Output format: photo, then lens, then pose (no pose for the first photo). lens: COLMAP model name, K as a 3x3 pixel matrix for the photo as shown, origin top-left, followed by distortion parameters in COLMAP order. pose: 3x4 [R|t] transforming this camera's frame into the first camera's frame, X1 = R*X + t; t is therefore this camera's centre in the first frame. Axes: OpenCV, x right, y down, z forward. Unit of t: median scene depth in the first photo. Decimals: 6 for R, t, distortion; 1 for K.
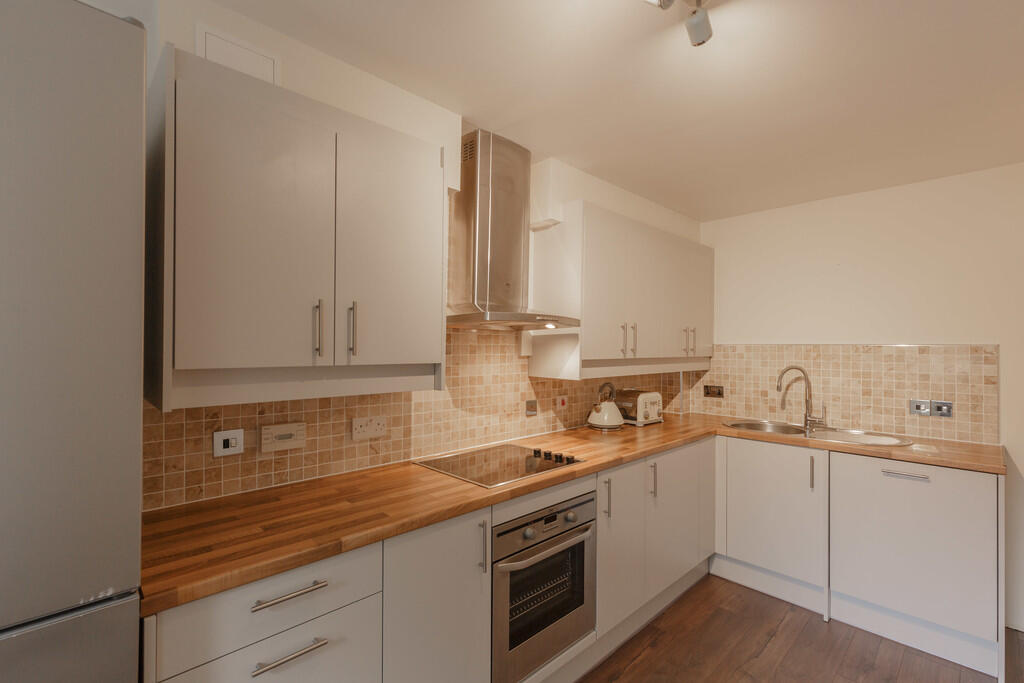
lens RADIAL K [[458.1, 0, 513.8], [0, 458.1, 345.2], [0, 0, 1]] dist [0.000035, -0.000223]
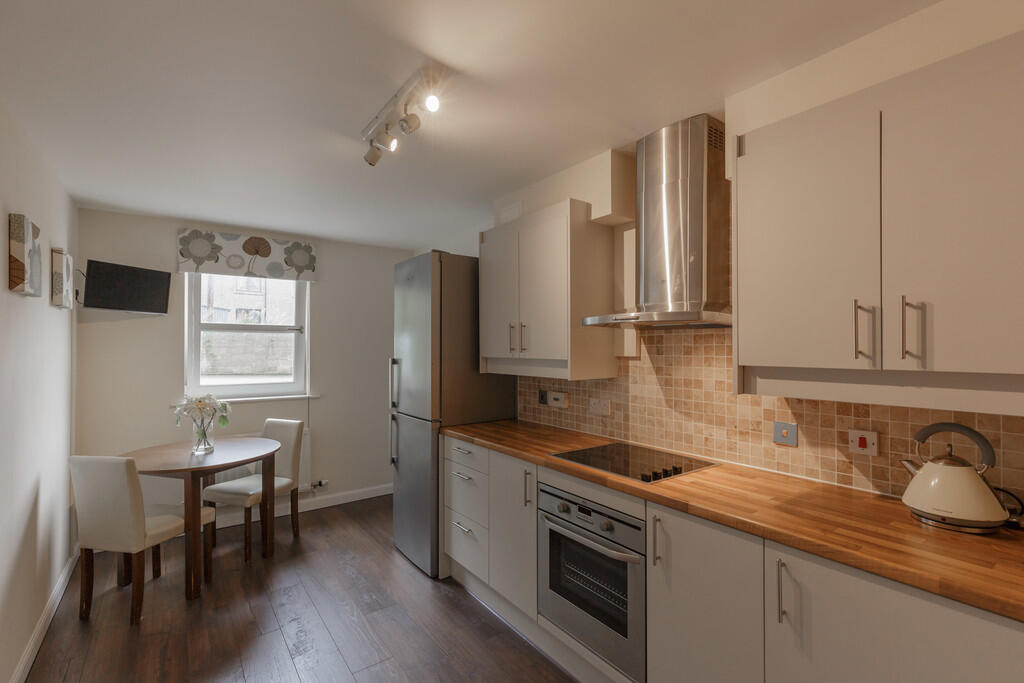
lens RADIAL K [[458.1, 0, 513.8], [0, 458.1, 345.2], [0, 0, 1]] dist [0.000035, -0.000223]
pose [[-0.141918, -0.012670, -0.989797, 0.925476], [0.000973, 0.999916, -0.012939, 0.010553], [0.989878, -0.002799, -0.141894, 0.796744]]
